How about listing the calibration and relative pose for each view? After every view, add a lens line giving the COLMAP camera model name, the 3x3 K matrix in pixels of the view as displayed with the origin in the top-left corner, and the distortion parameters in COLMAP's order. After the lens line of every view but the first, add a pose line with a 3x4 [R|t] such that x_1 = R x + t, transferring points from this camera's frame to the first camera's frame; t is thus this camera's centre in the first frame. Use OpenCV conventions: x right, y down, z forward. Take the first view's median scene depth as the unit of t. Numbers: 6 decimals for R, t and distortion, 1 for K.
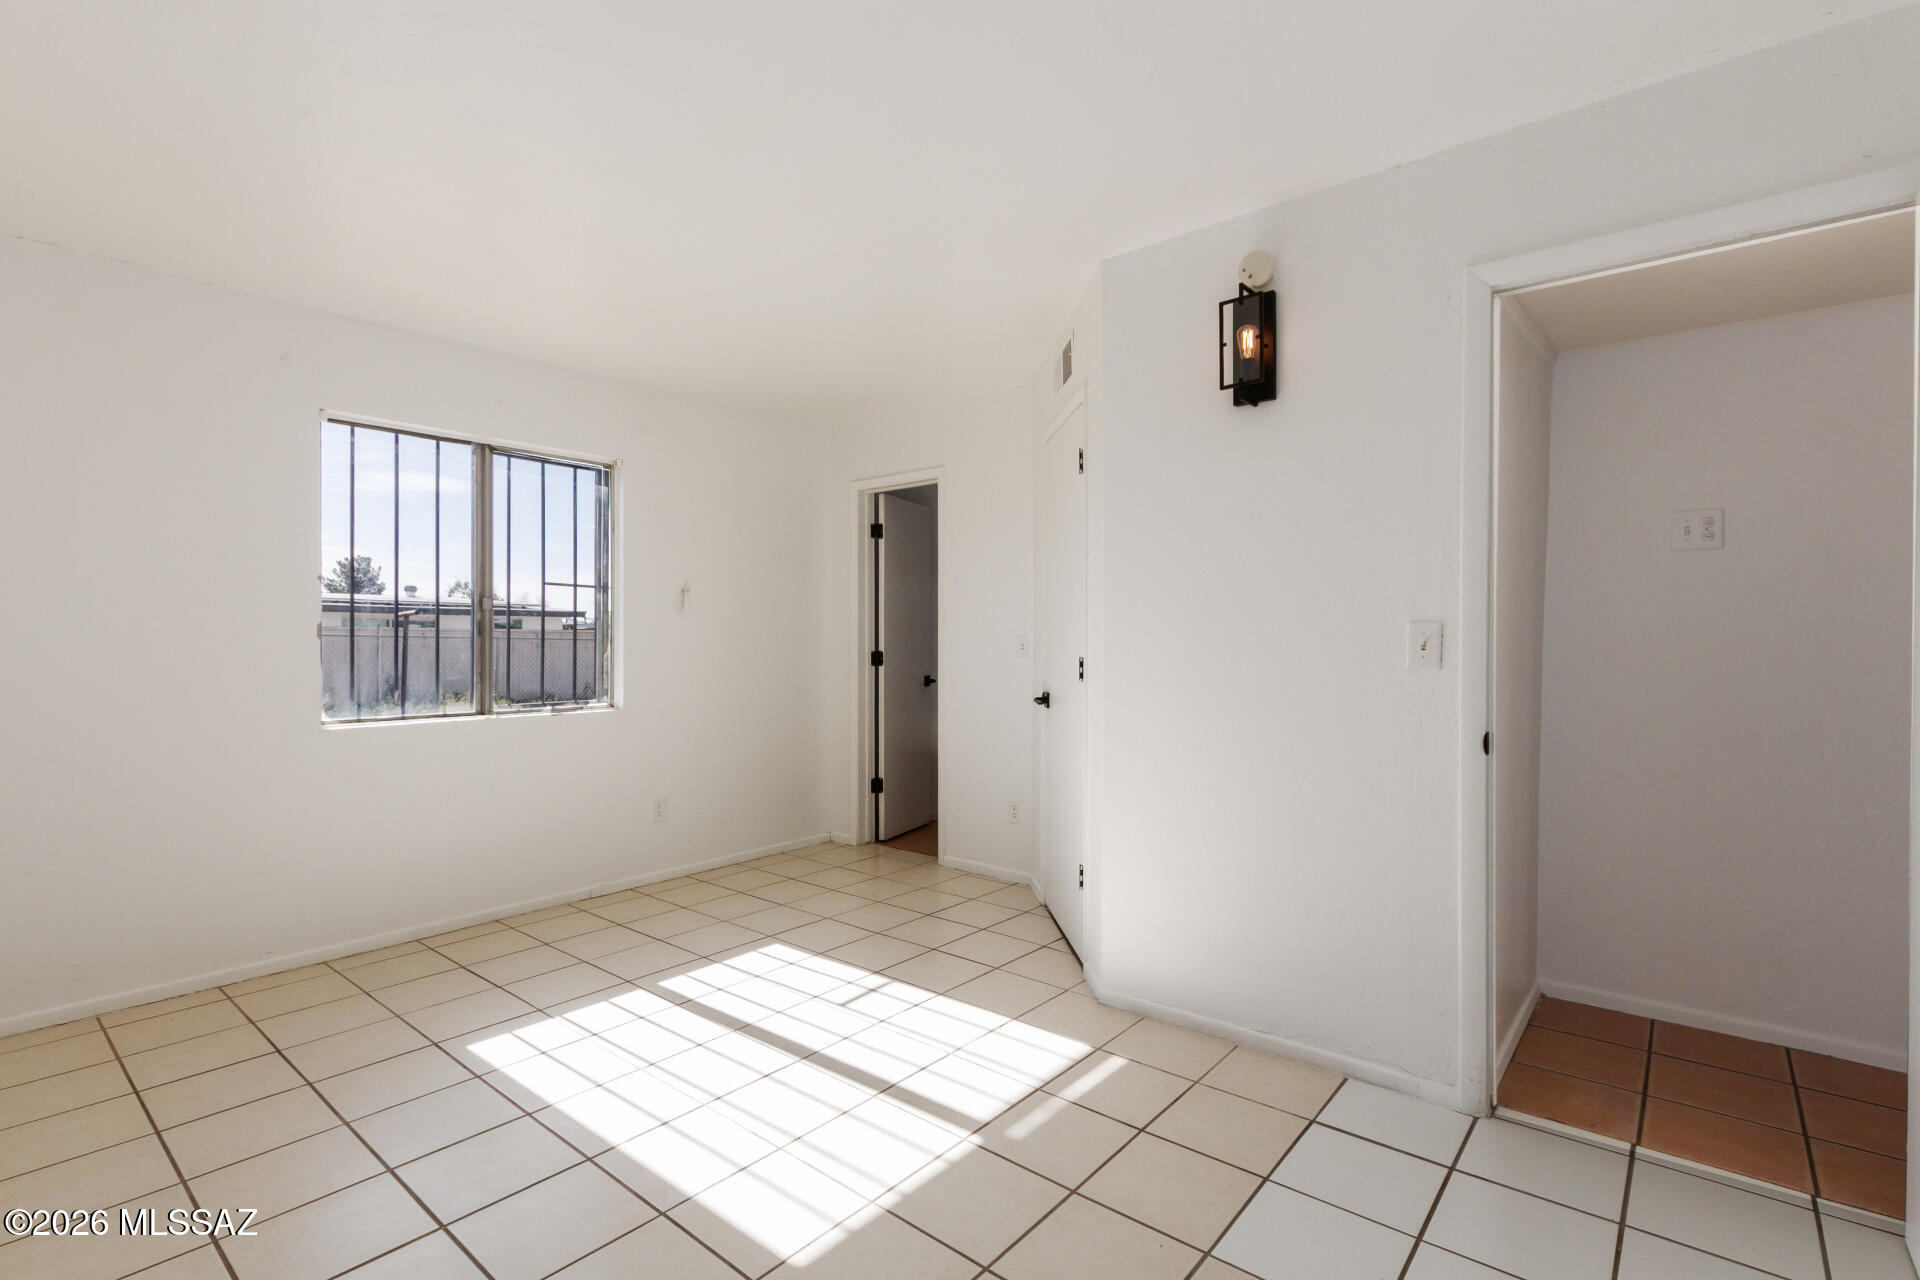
lens RADIAL K [[881.5, 0, 969.7], [0, 881.5, 645.5], [0, 0, 1]] dist [0.003949, -0.002392]
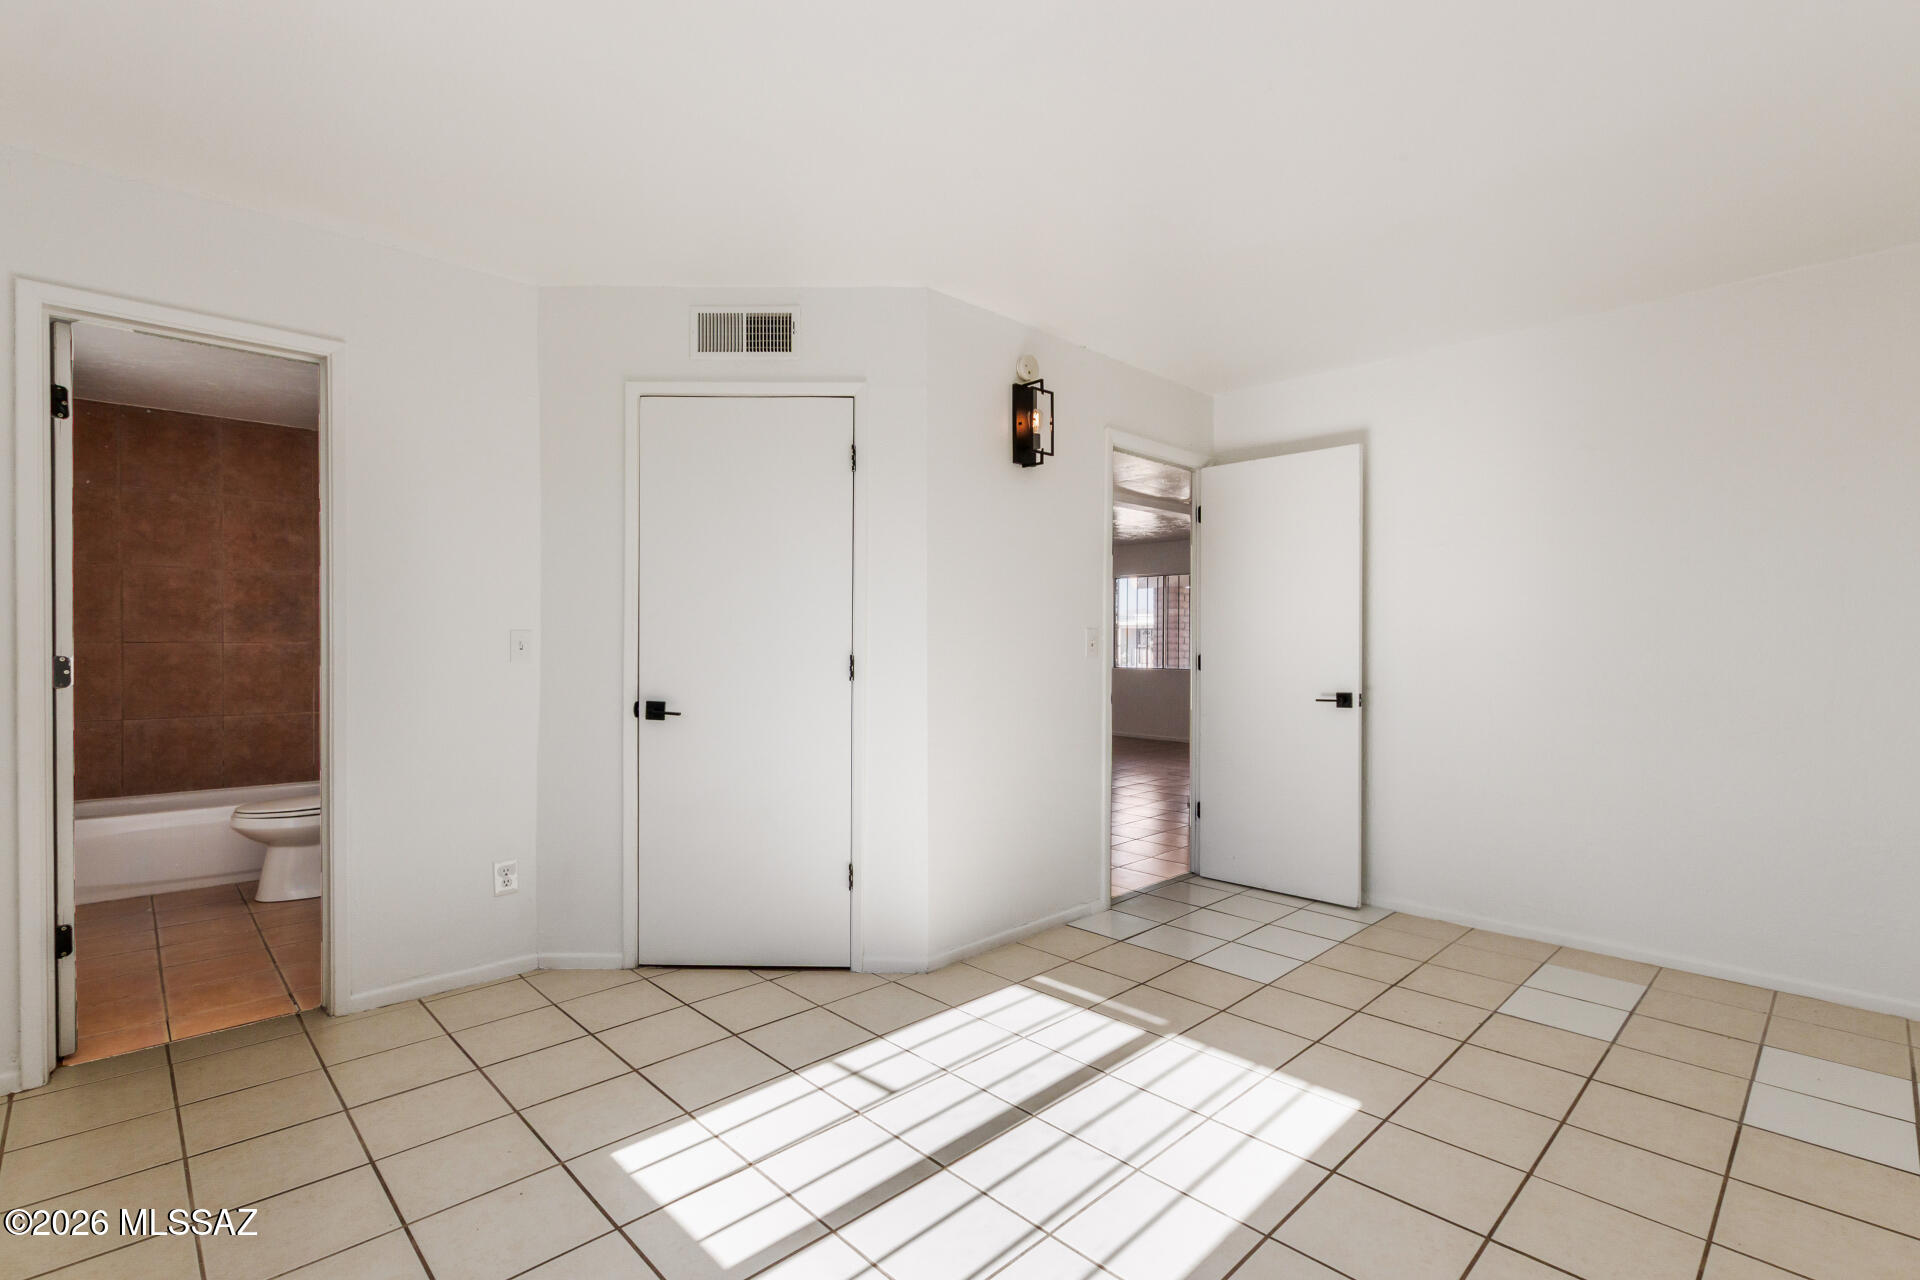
lens RADIAL K [[881.5, 0, 959.3], [0, 881.5, 638.0], [0, 0, 1]] dist [0.003949, -0.002392]
pose [[0.105810, 0.007381, 0.994359, -1.011902], [0.002725, 0.999967, -0.007712, 0.004439], [-0.994383, 0.003526, 0.105786, 0.926793]]
